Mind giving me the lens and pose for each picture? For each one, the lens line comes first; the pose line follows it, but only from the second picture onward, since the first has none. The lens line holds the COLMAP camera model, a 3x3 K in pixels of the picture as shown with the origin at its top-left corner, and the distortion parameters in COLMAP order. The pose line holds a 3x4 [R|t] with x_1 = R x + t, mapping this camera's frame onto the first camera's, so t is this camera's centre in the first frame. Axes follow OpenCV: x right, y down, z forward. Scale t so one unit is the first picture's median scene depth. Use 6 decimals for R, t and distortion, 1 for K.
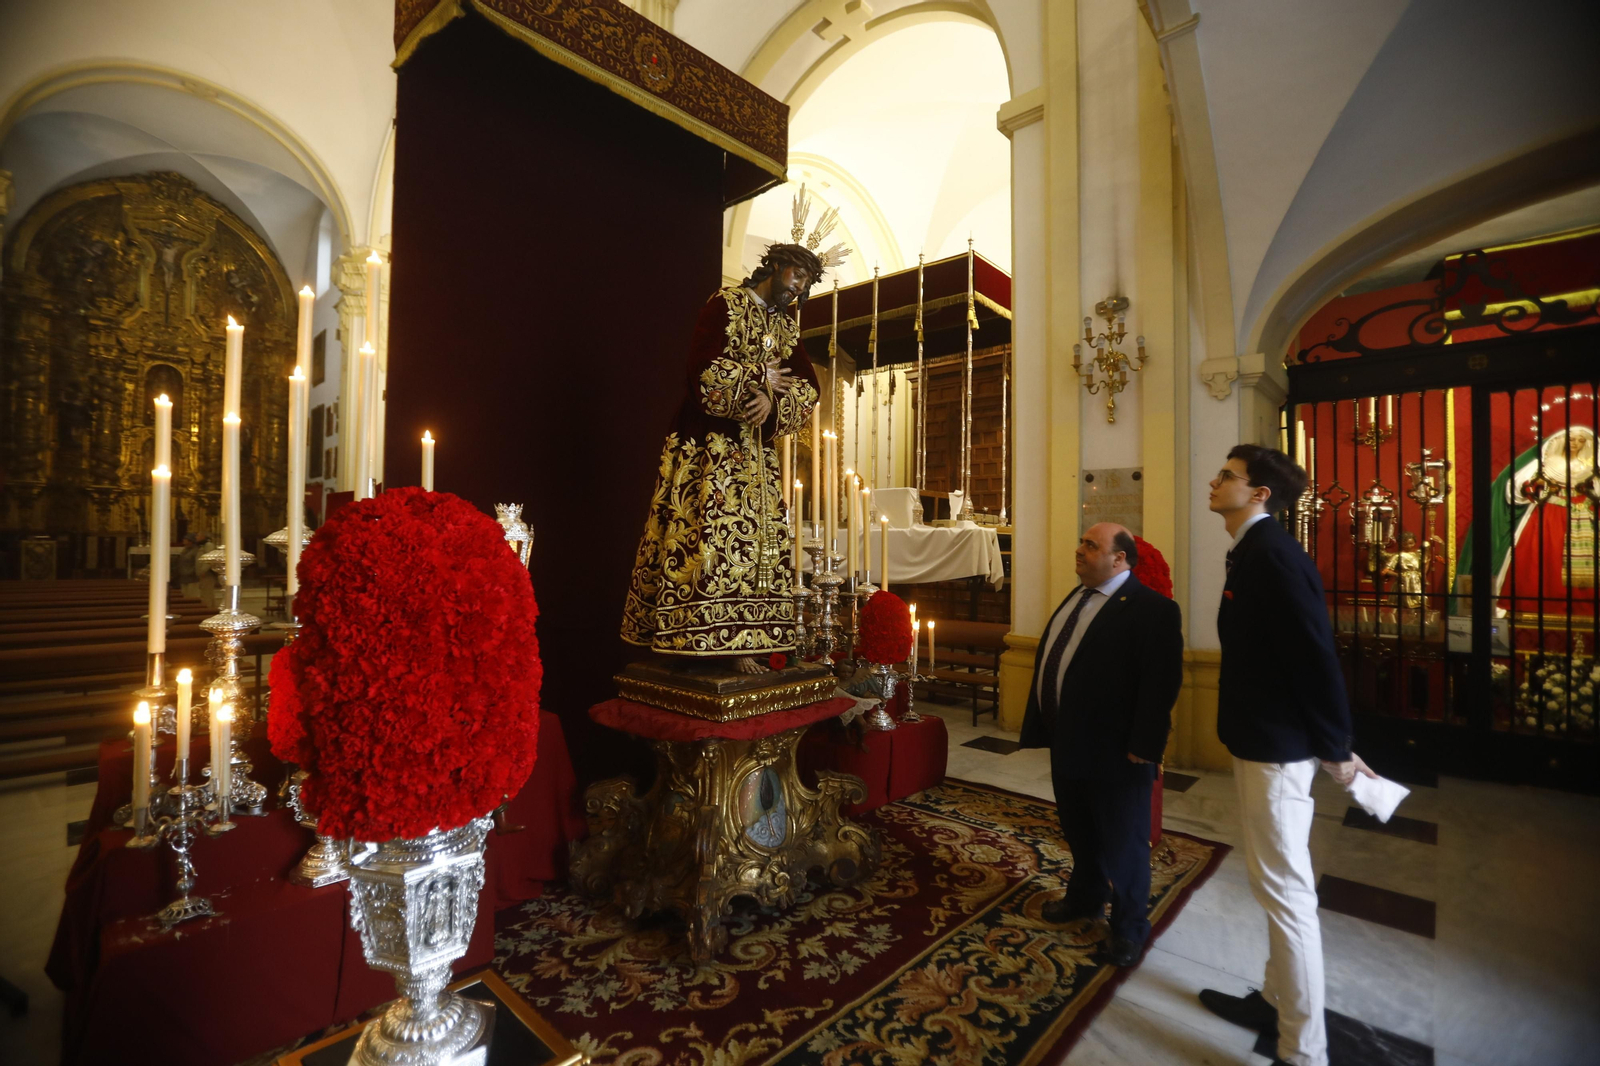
lens RADIAL K [[717.8, 0, 795.4], [0, 717.8, 539.8], [0, 0, 1]] dist [-0.072254, 0.026887]
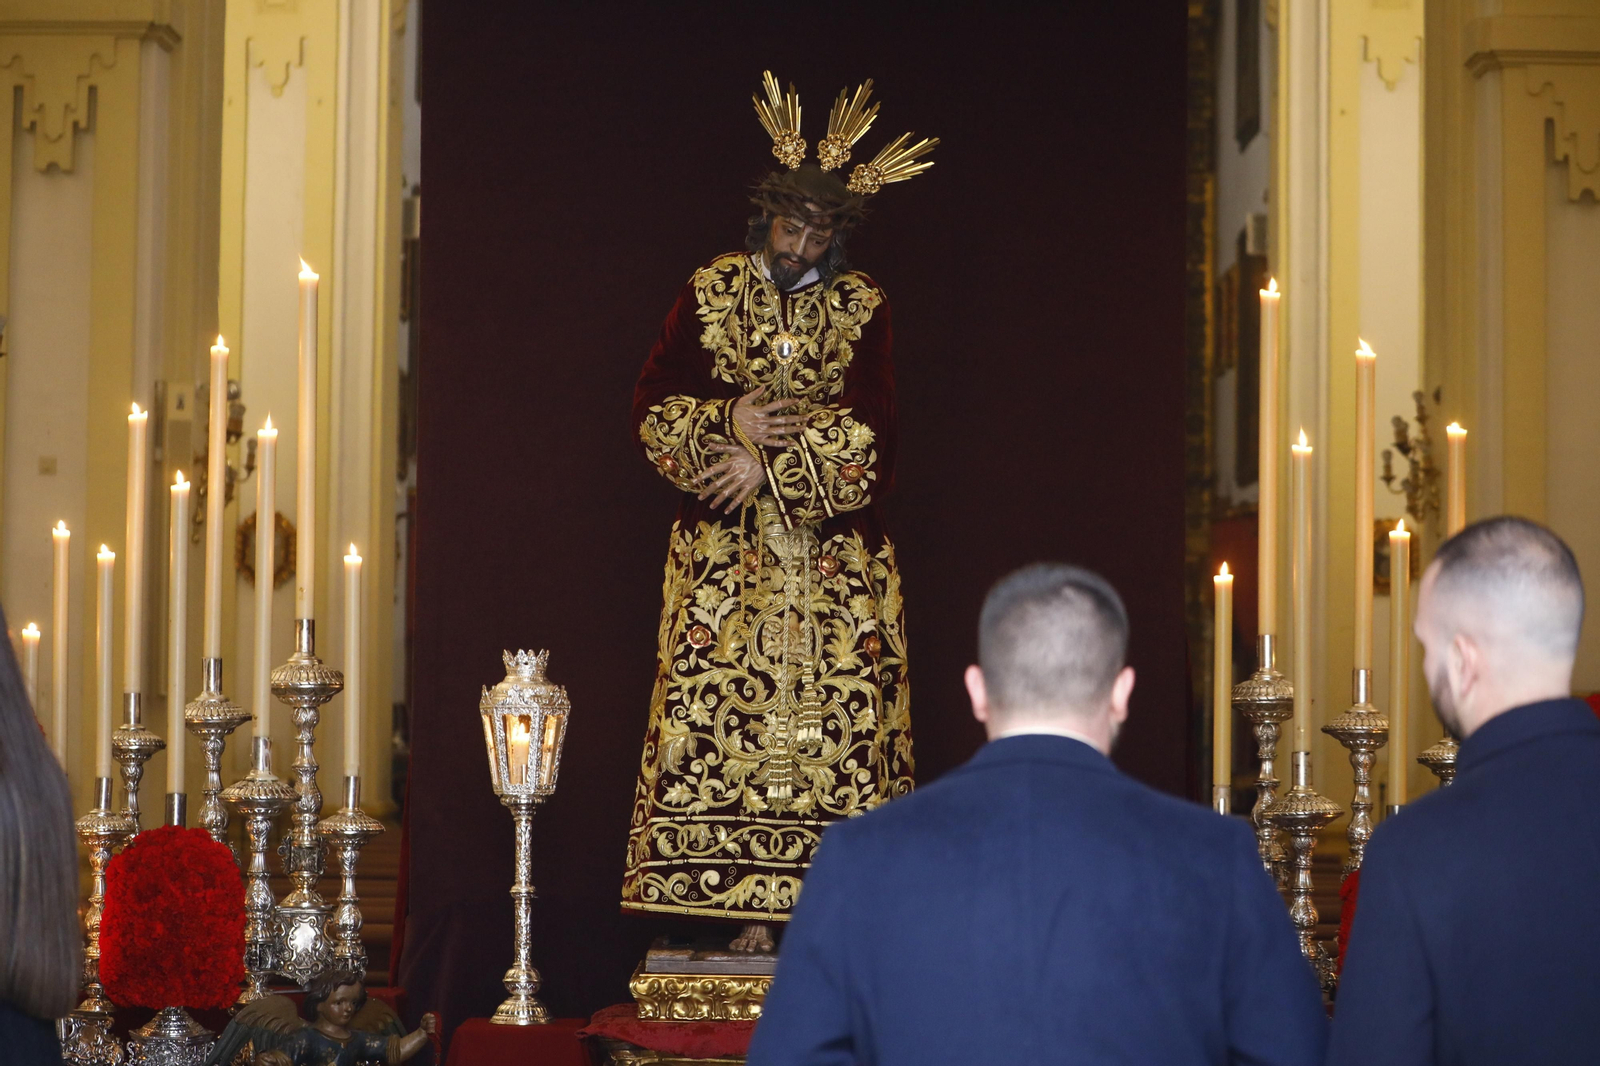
lens RADIAL K [[3718.5, 0, 796.8], [0, 3718.5, 554.9], [0, 0, 1]] dist [-0.008403, 0.000000]
pose [[0.681823, -0.037244, -0.730569, 2.049107], [0.005787, 0.998946, -0.045525, 0.010228], [0.731494, 0.026812, 0.681320, -0.927514]]
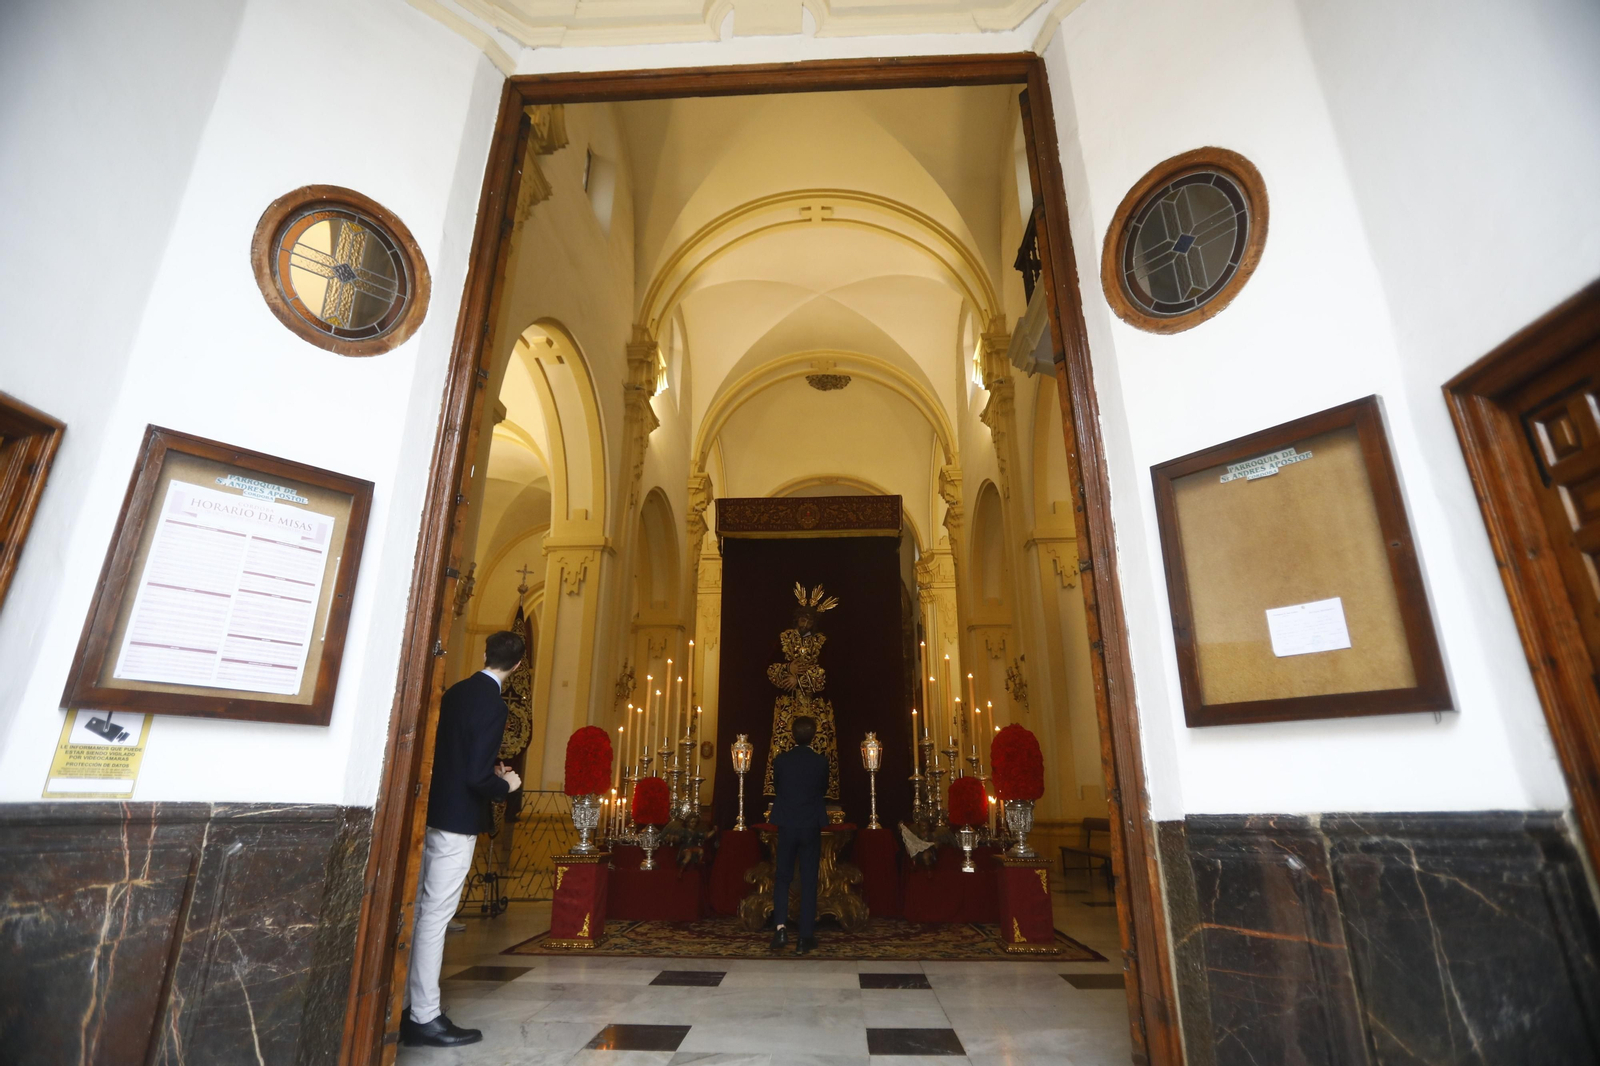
lens RADIAL K [[767.9, 0, 796.5], [0, 767.9, 554.3], [0, 0, 1]] dist [-0.053229, 0.020184]
pose [[0.649773, -0.243951, -0.719919, 1.746666], [0.014060, 0.950797, -0.309497, 0.176583], [0.759999, 0.190980, 0.621231, -0.551766]]
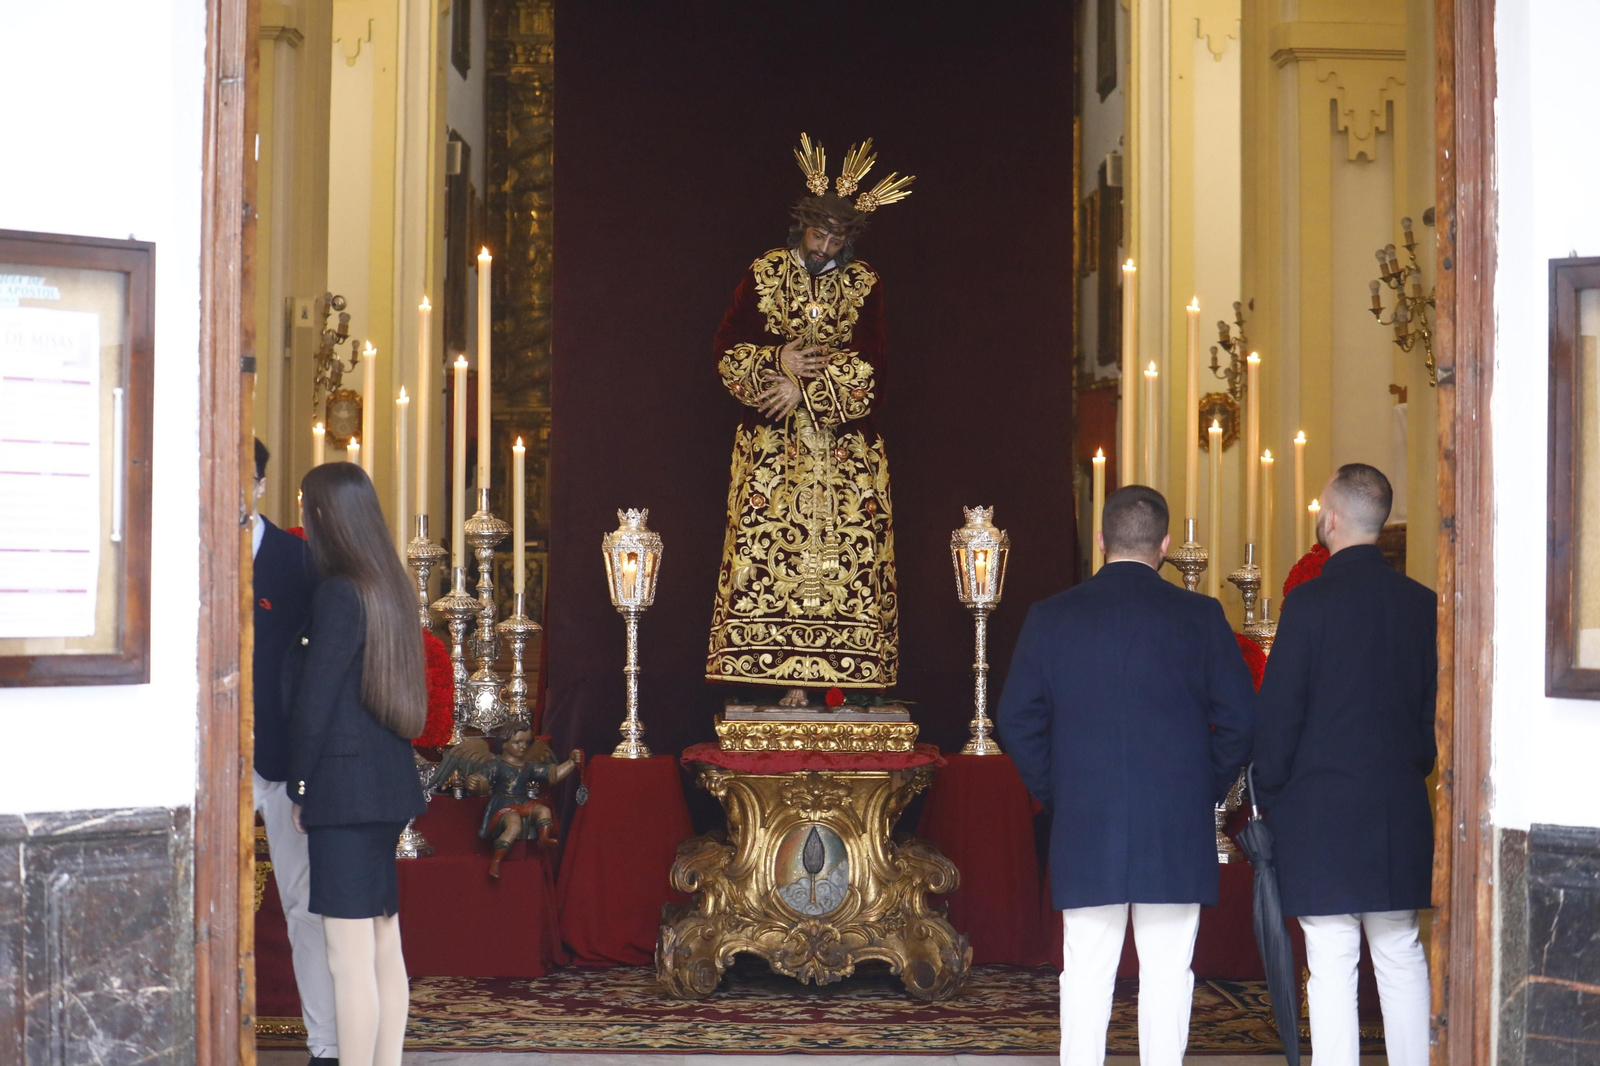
lens RADIAL K [[3127.0, 0, 795.6], [0, 3127.0, 525.4], [0, 0, 1]] dist [-0.143598, 0.000000]
pose [[0.697845, -0.012660, -0.716137, 2.567210], [0.009805, 0.999919, -0.008122, 0.001061], [0.716182, -0.001353, 0.697912, -1.564310]]
